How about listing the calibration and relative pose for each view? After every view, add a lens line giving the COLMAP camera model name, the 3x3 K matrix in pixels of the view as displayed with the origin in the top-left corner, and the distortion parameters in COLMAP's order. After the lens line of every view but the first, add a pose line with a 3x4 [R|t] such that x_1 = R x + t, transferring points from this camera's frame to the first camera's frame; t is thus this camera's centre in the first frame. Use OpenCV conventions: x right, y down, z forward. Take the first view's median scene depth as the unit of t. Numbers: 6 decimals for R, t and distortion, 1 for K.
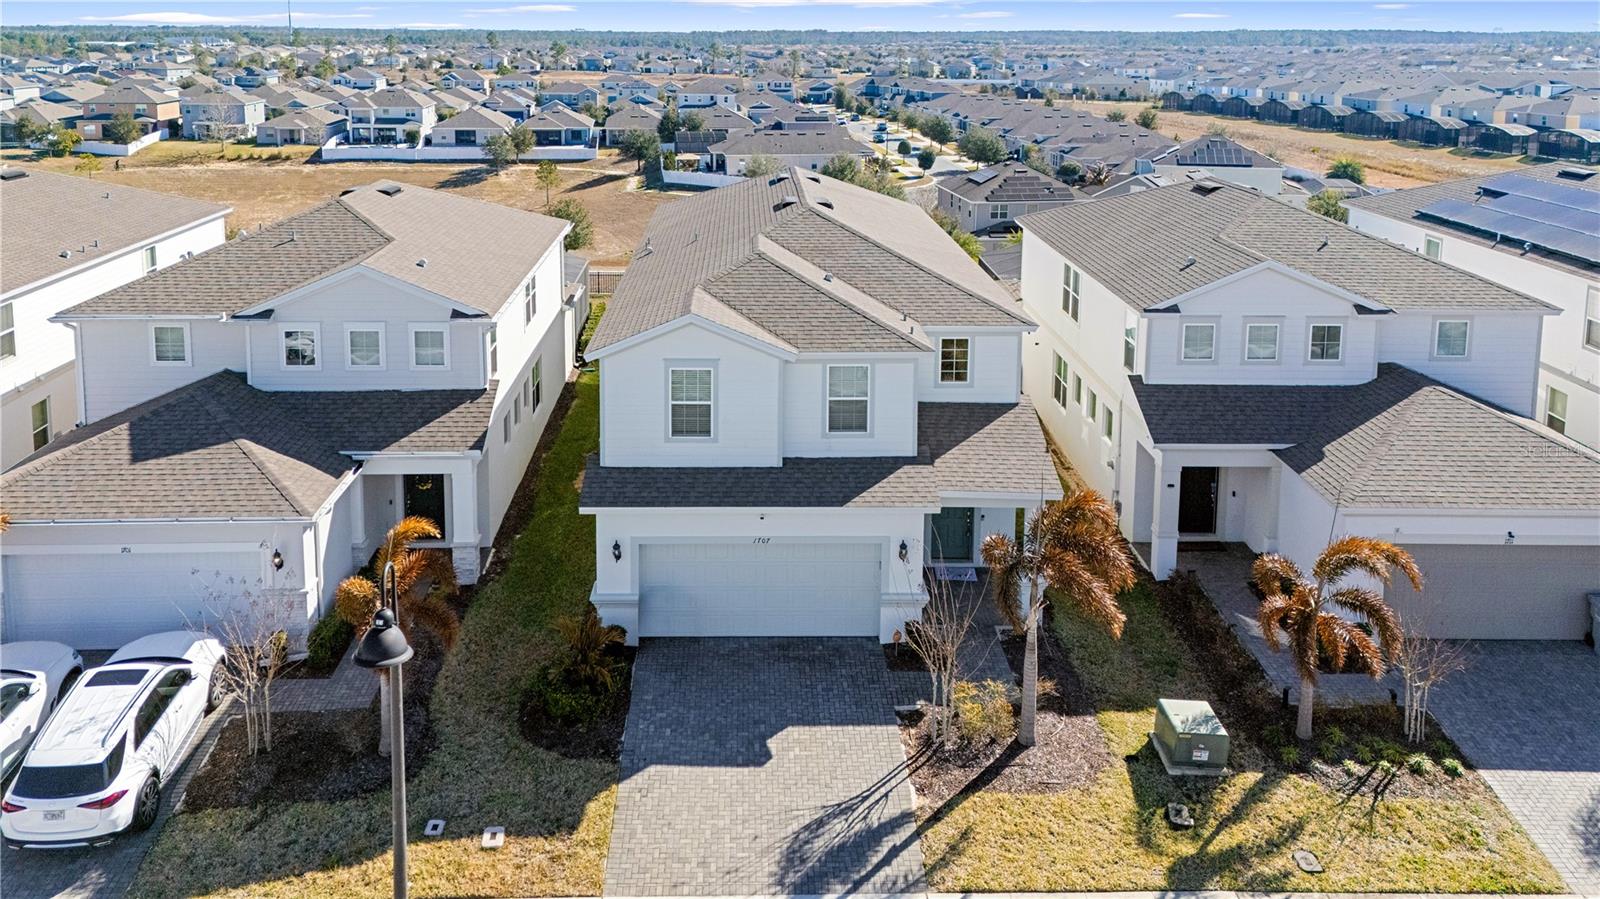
lens RADIAL K [[1328.7, 0, 762.2], [0, 1328.7, 205.2], [0, 0, 1]] dist [0.023290, -0.018319]
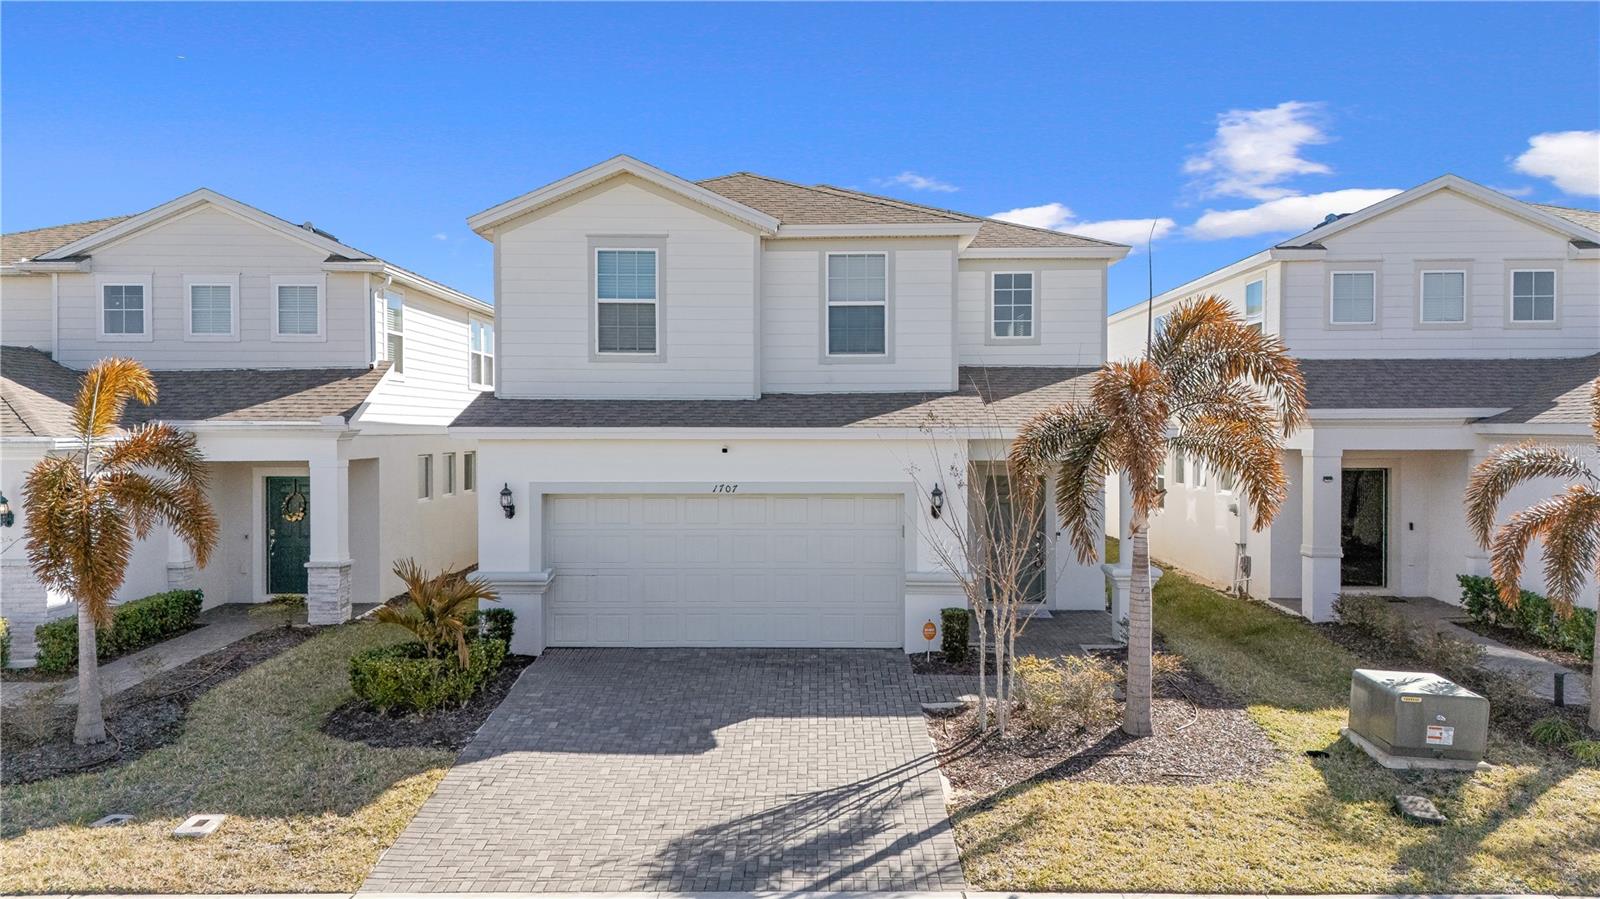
lens RADIAL K [[1266.6, 0, 800.0], [0, 1266.6, 449.5], [0, 0, 1]] dist [0.018973, -0.010418]
pose [[0.999429, -0.004460, -0.033501, 0.064483], [0.000269, 0.992270, -0.124094, 0.341796], [0.033796, 0.124015, 0.991705, 0.403748]]
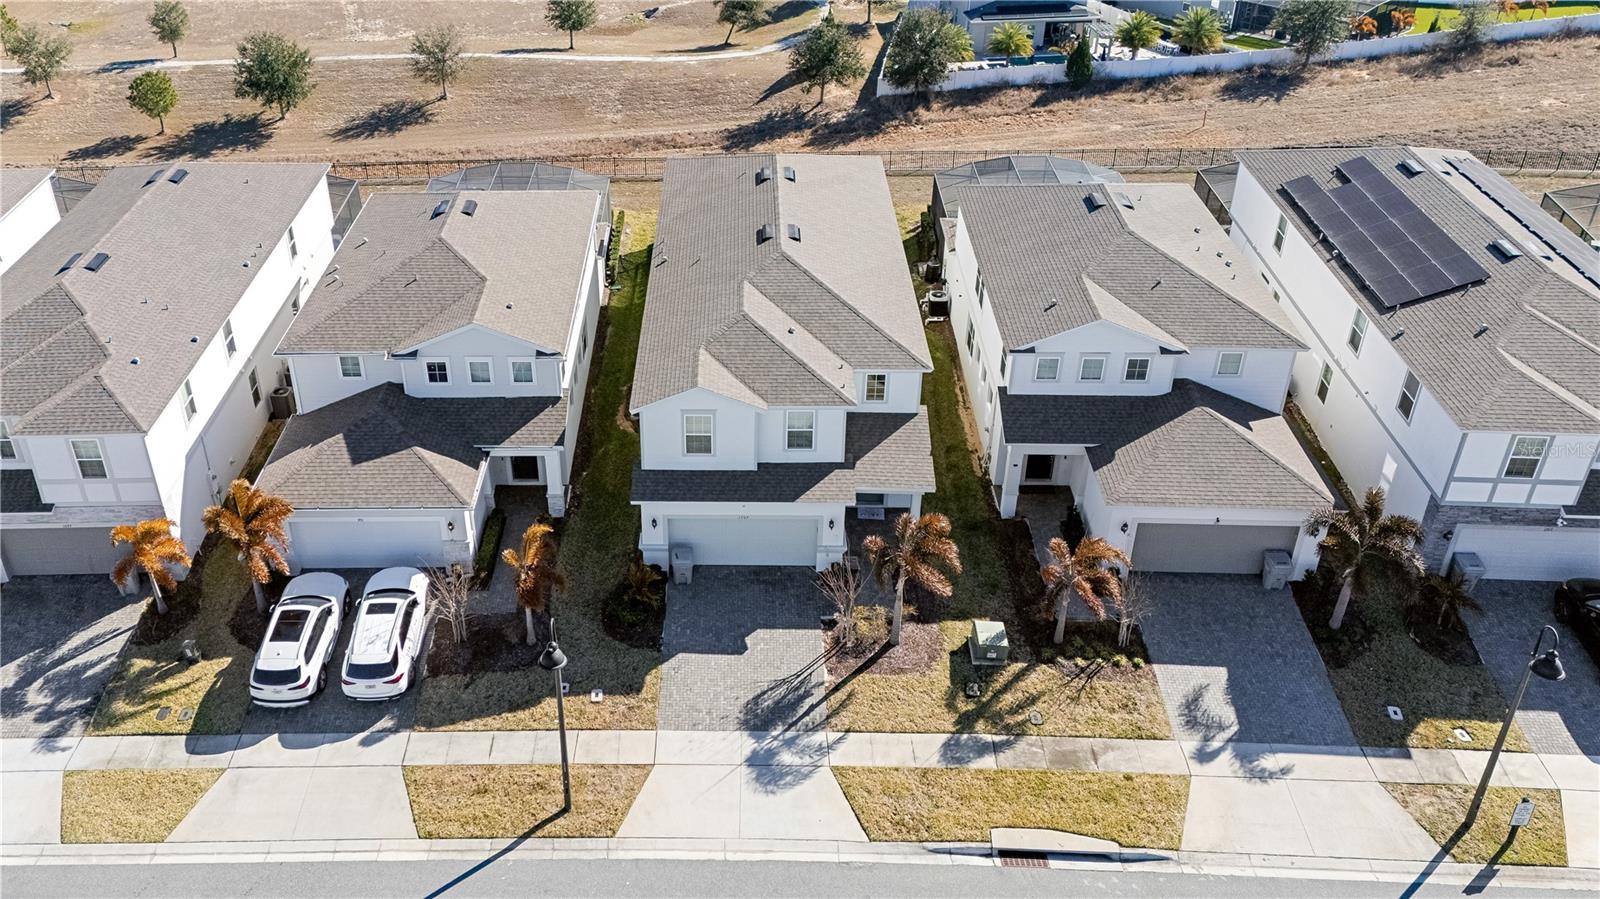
lens RADIAL K [[1362.9, 0, 674.9], [0, 1362.9, 447.9], [0, 0, 1]] dist [0.021118, 0.016128]
pose [[0.997934, 0.009122, -0.063594, 0.023016], [0.018601, 0.906448, 0.421907, -0.574363], [0.061493, -0.422219, 0.904406, -0.511281]]
